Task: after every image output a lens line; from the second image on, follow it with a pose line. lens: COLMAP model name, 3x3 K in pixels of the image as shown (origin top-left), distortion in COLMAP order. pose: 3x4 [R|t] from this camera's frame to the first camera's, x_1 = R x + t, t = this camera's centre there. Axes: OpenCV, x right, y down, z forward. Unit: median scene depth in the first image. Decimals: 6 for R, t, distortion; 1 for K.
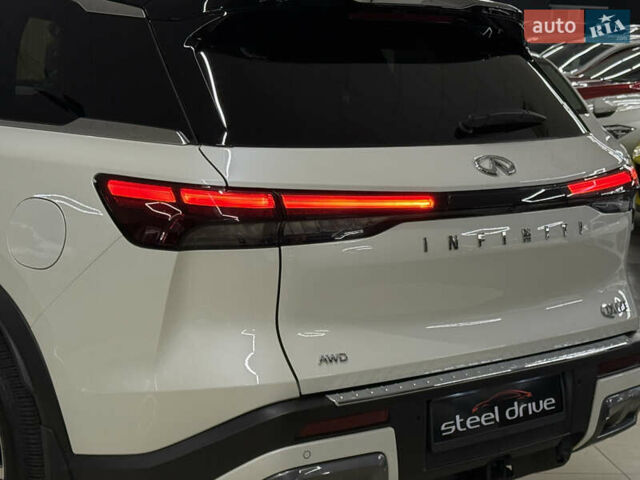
lens RADIAL K [[1370.4, 0, 320.0], [0, 1370.4, 240.0], [0, 0, 1]] dist [0.202211, -0.260190]
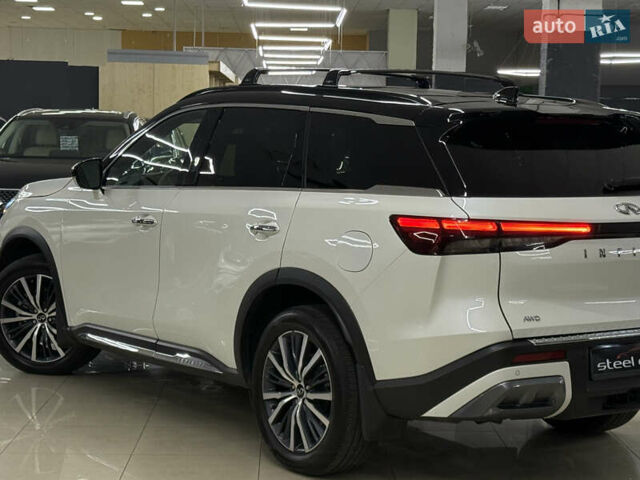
lens RADIAL K [[1370.4, 0, 320.0], [0, 1370.4, 240.0], [0, 0, 1]] dist [0.202211, -0.260190]
pose [[0.993749, -0.012485, -0.110936, -0.059918], [0.003624, 0.996811, -0.079719, 0.122528], [0.111578, 0.078819, 0.990625, -0.729034]]
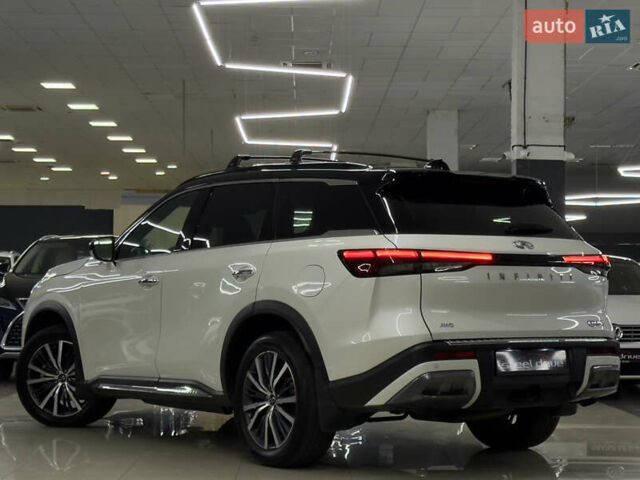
lens RADIAL K [[1370.4, 0, 320.0], [0, 1370.4, 240.0], [0, 0, 1]] dist [0.202211, -0.260190]
pose [[0.992343, -0.038593, -0.117329, 0.070345], [0.014895, 0.980391, -0.196501, 0.376659], [0.122612, 0.193248, 0.973458, -1.182809]]
